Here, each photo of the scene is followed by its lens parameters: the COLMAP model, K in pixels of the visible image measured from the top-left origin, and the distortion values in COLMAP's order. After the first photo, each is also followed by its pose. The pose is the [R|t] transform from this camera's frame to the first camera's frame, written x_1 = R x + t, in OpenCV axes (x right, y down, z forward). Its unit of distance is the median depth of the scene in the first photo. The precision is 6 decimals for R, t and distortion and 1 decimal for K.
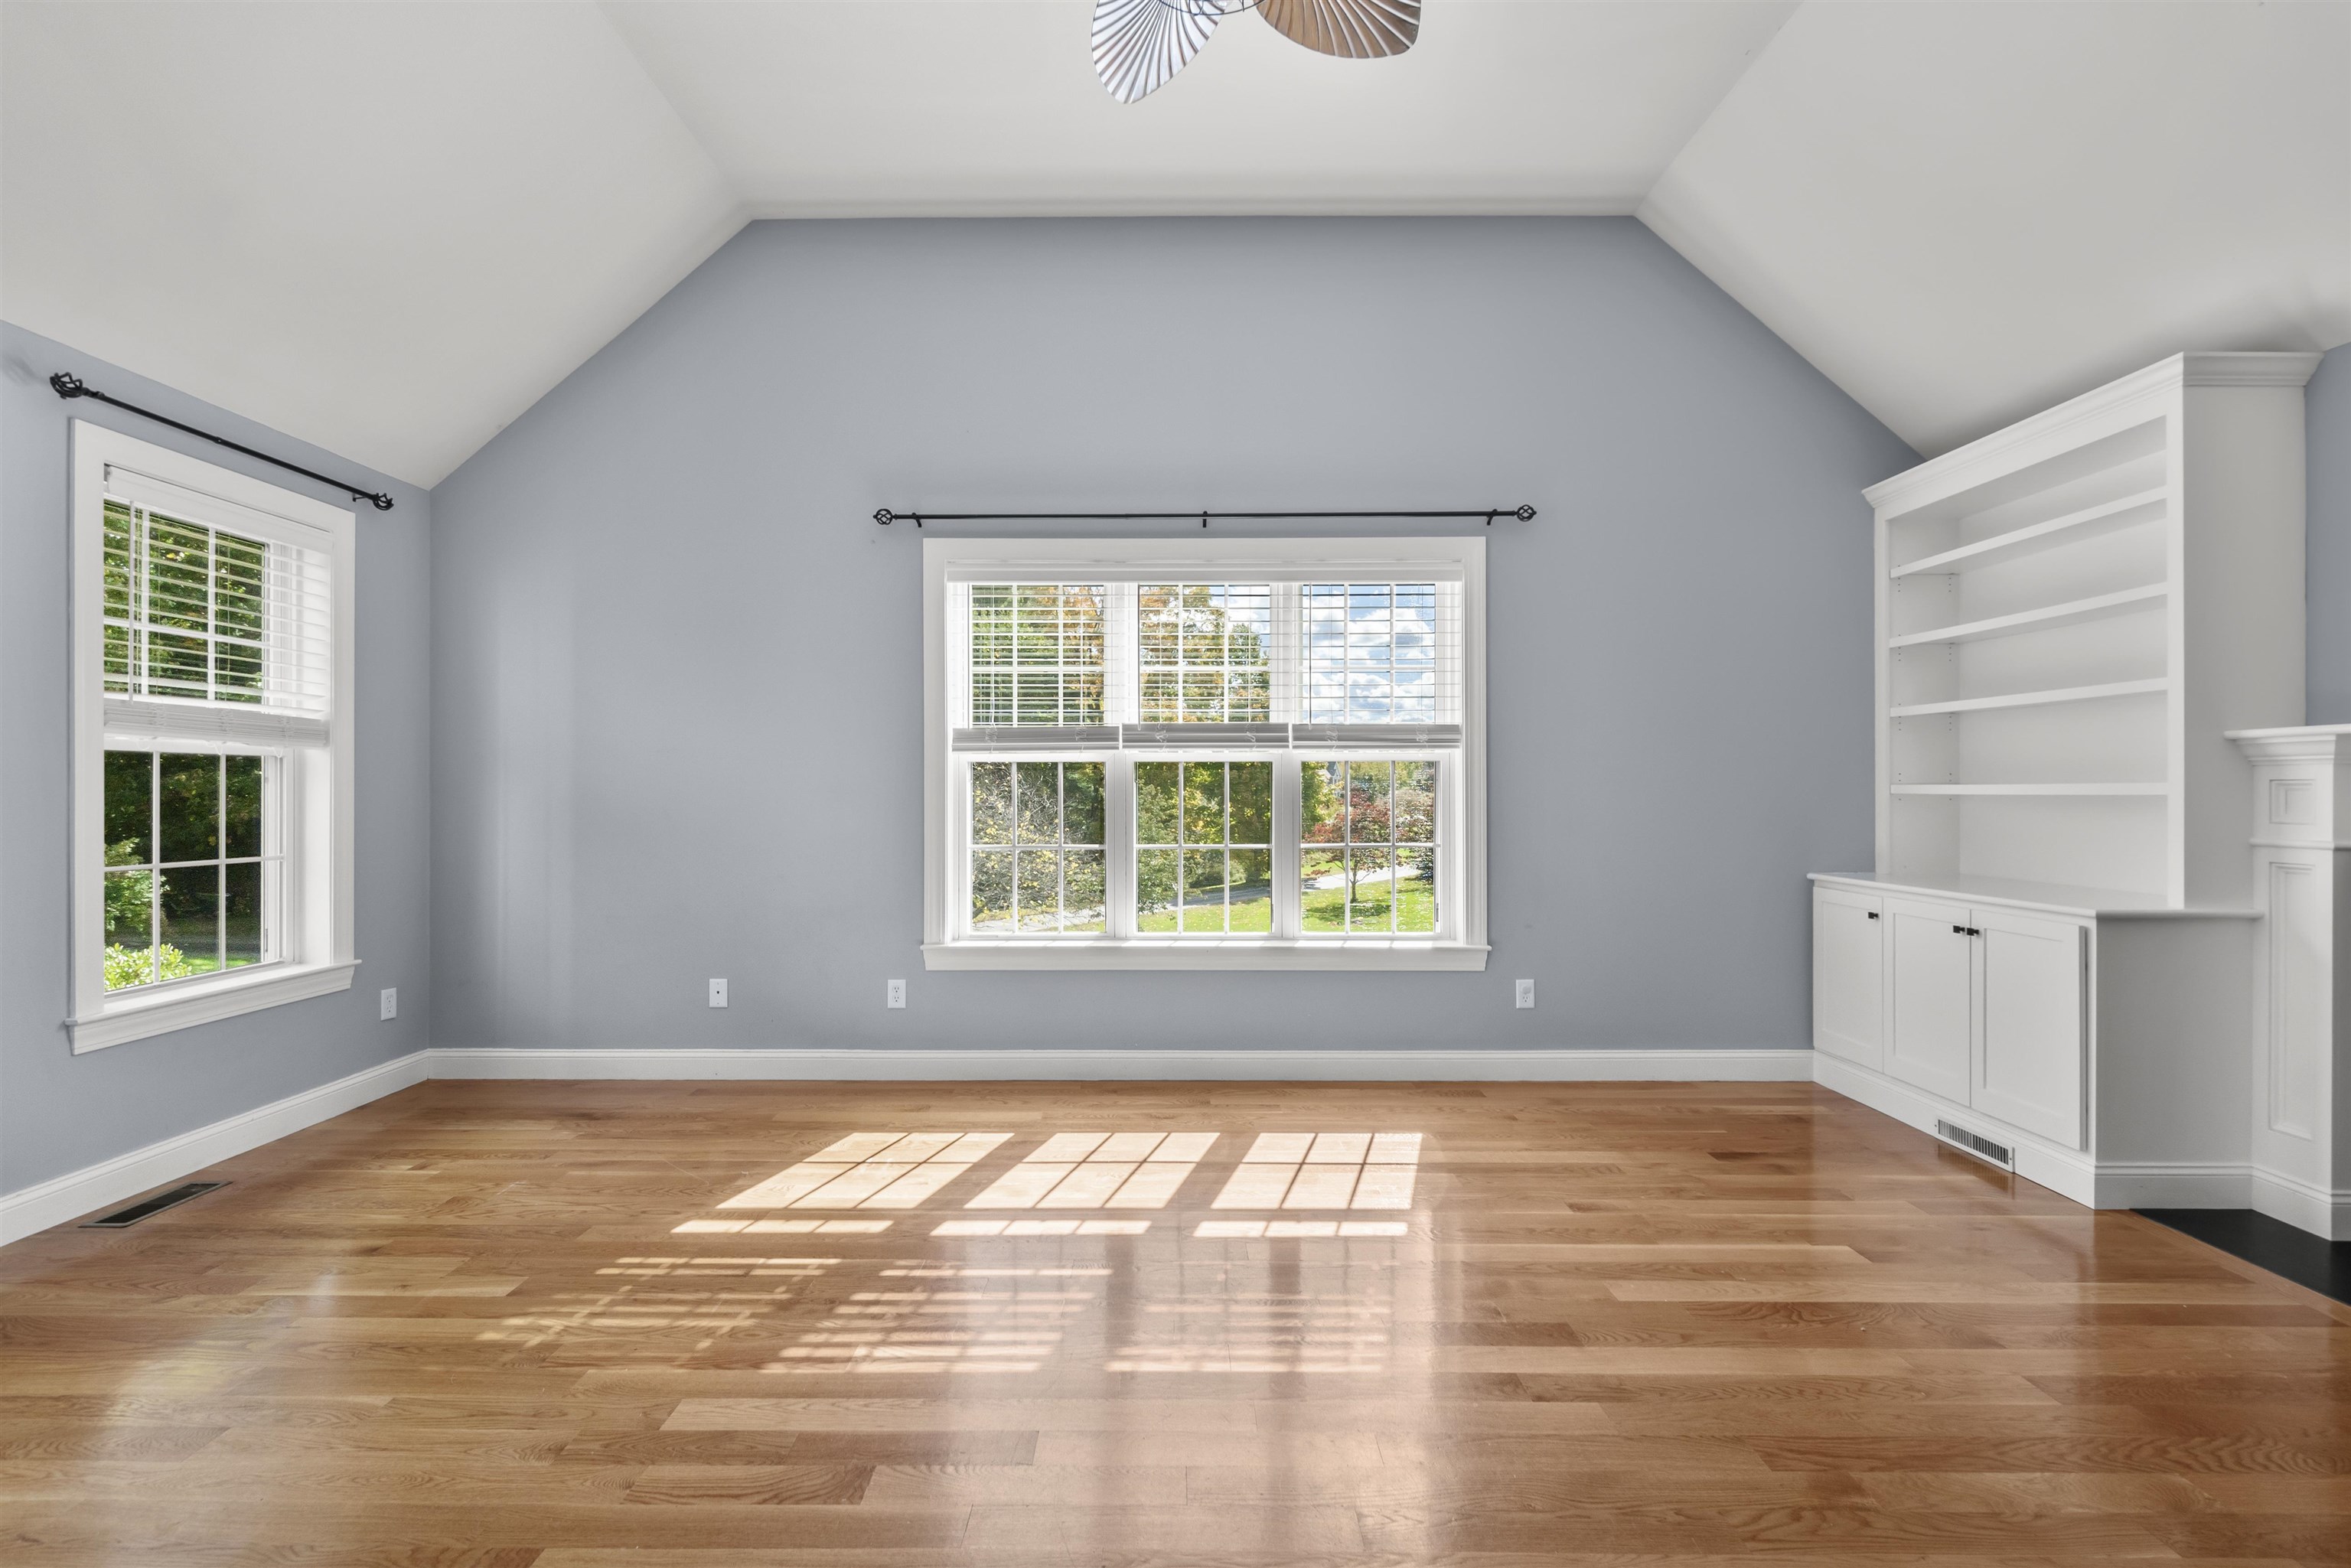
lens RADIAL K [[1023.1, 0, 1123.9], [0, 1023.1, 795.1], [0, 0, 1]] dist [-0.002352, -0.001196]
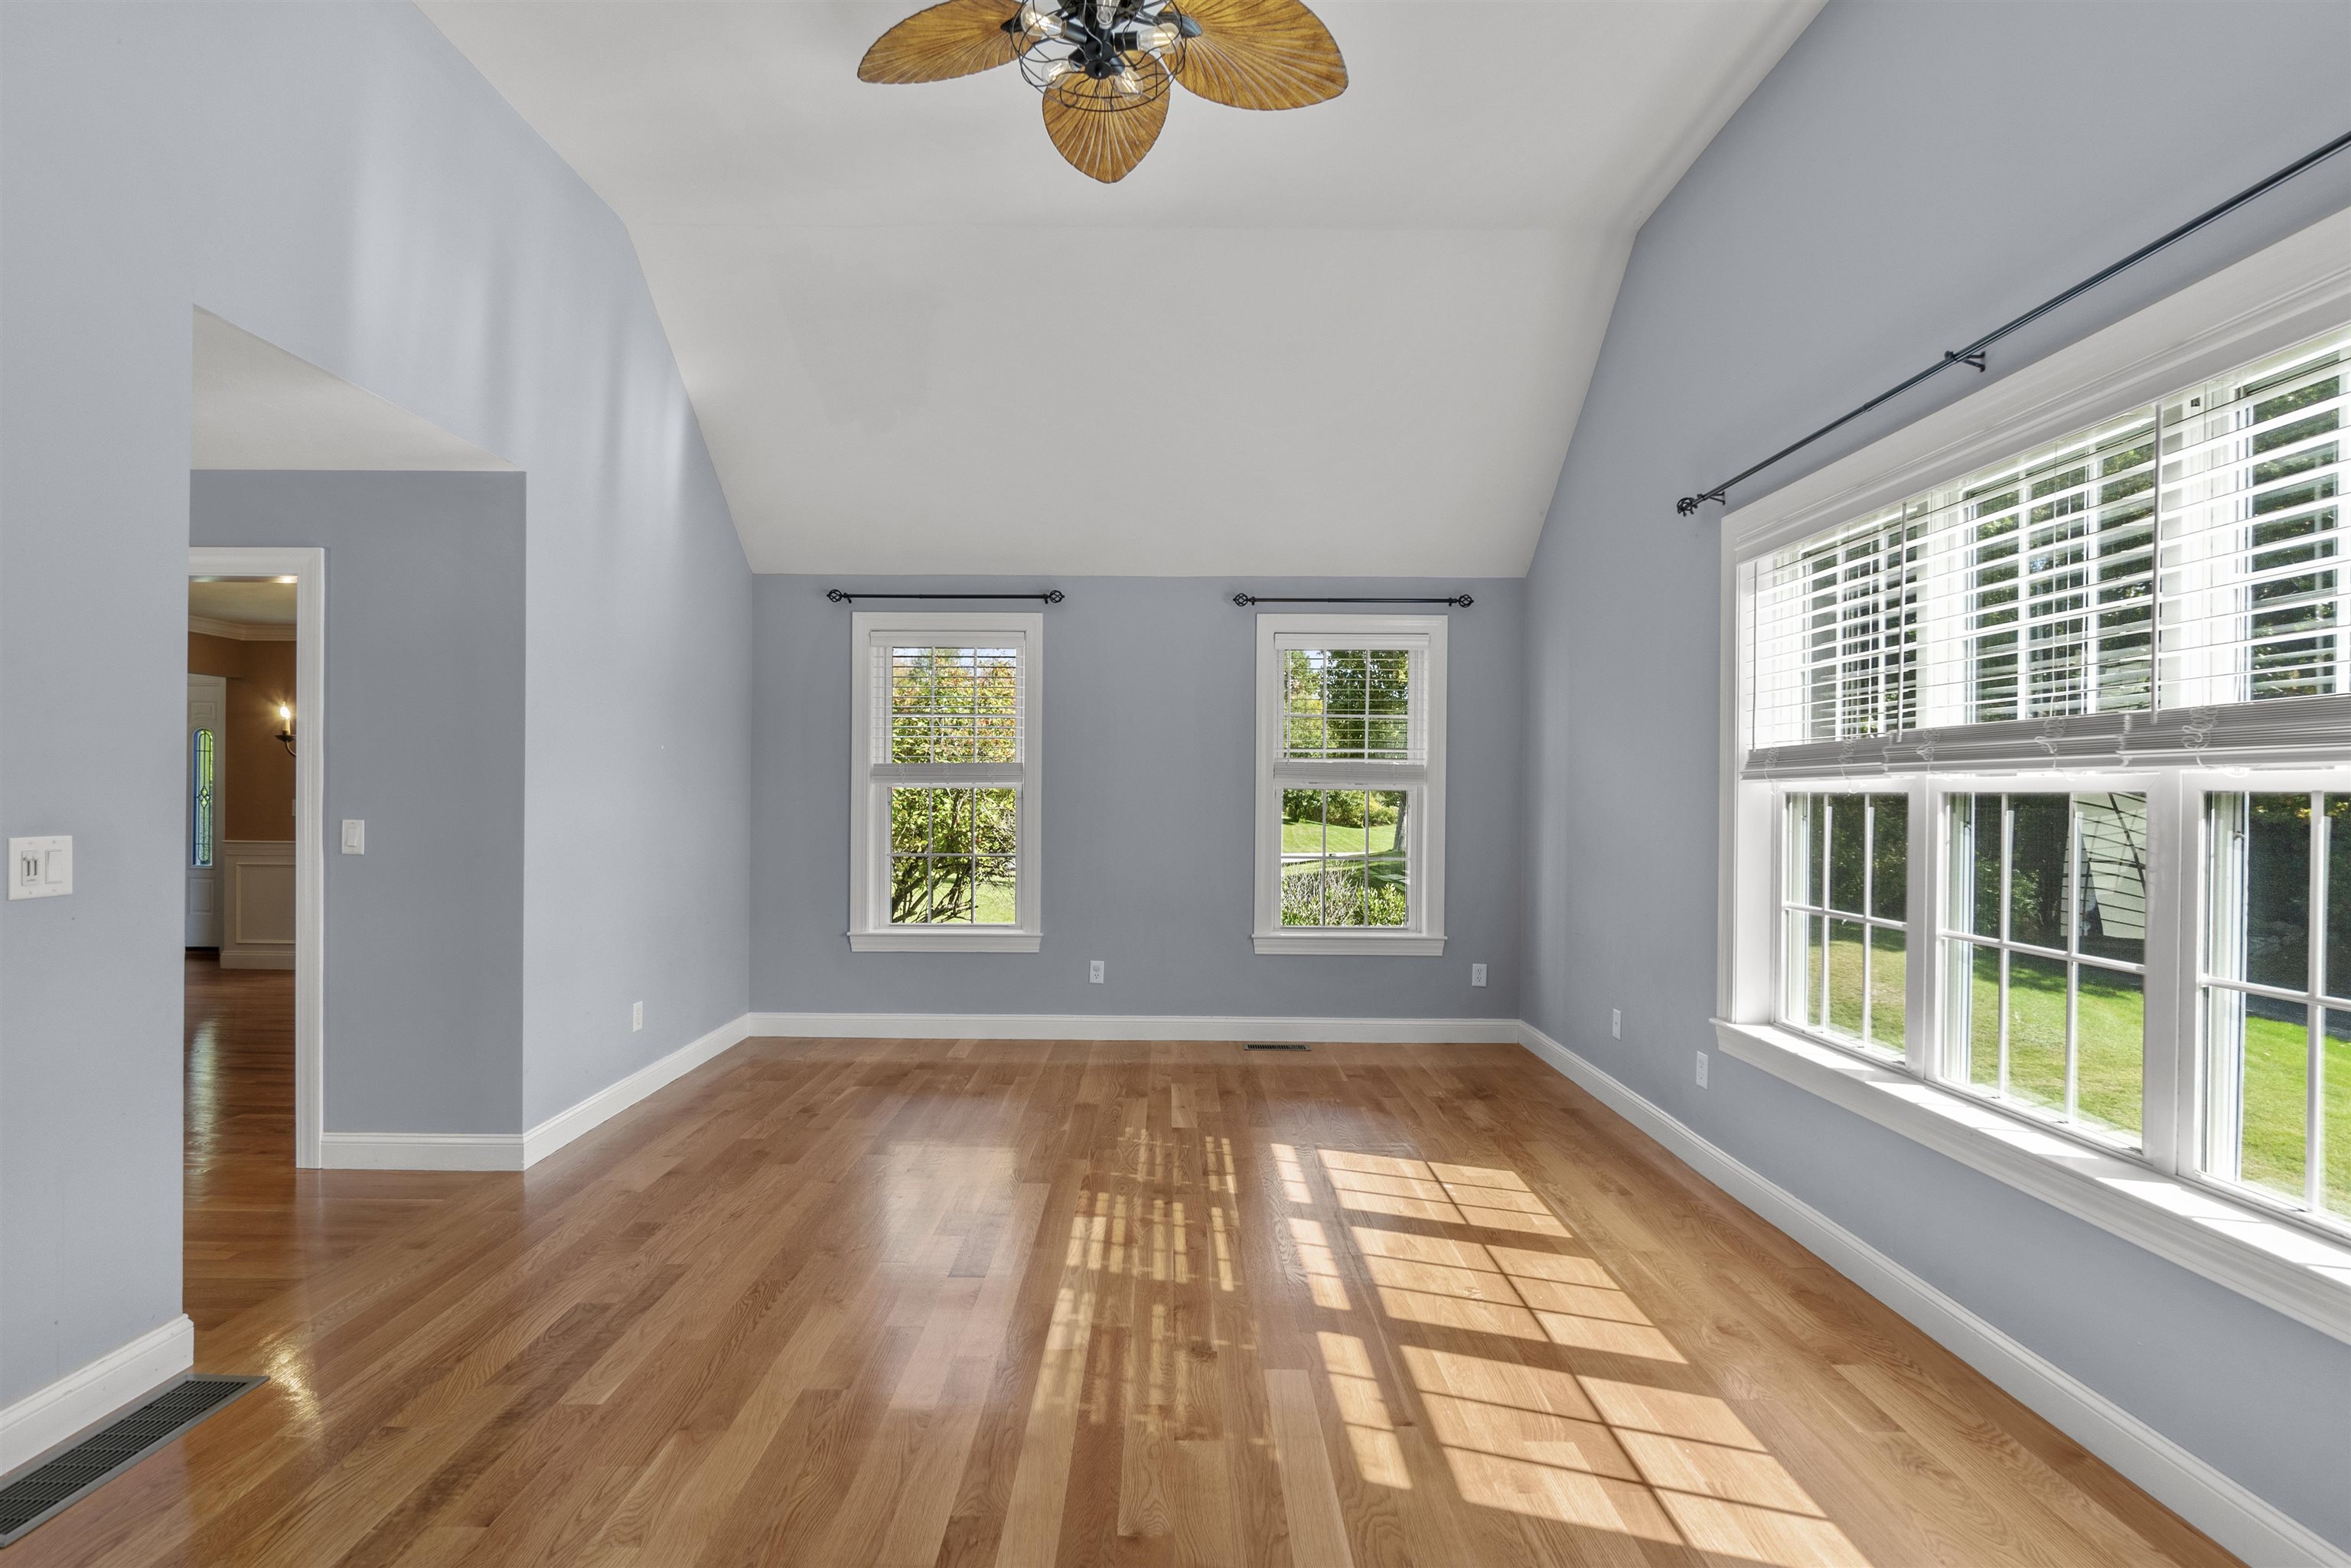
lens RADIAL K [[1099.3, 0, 1181.9], [0, 1099.3, 804.4], [0, 0, 1]] dist [-0.001241, -0.002140]
pose [[0.008066, 0.010479, -0.999913, 0.835289], [-0.009312, 0.999903, 0.010403, -0.035808], [0.999924, 0.009227, 0.008163, 0.701626]]
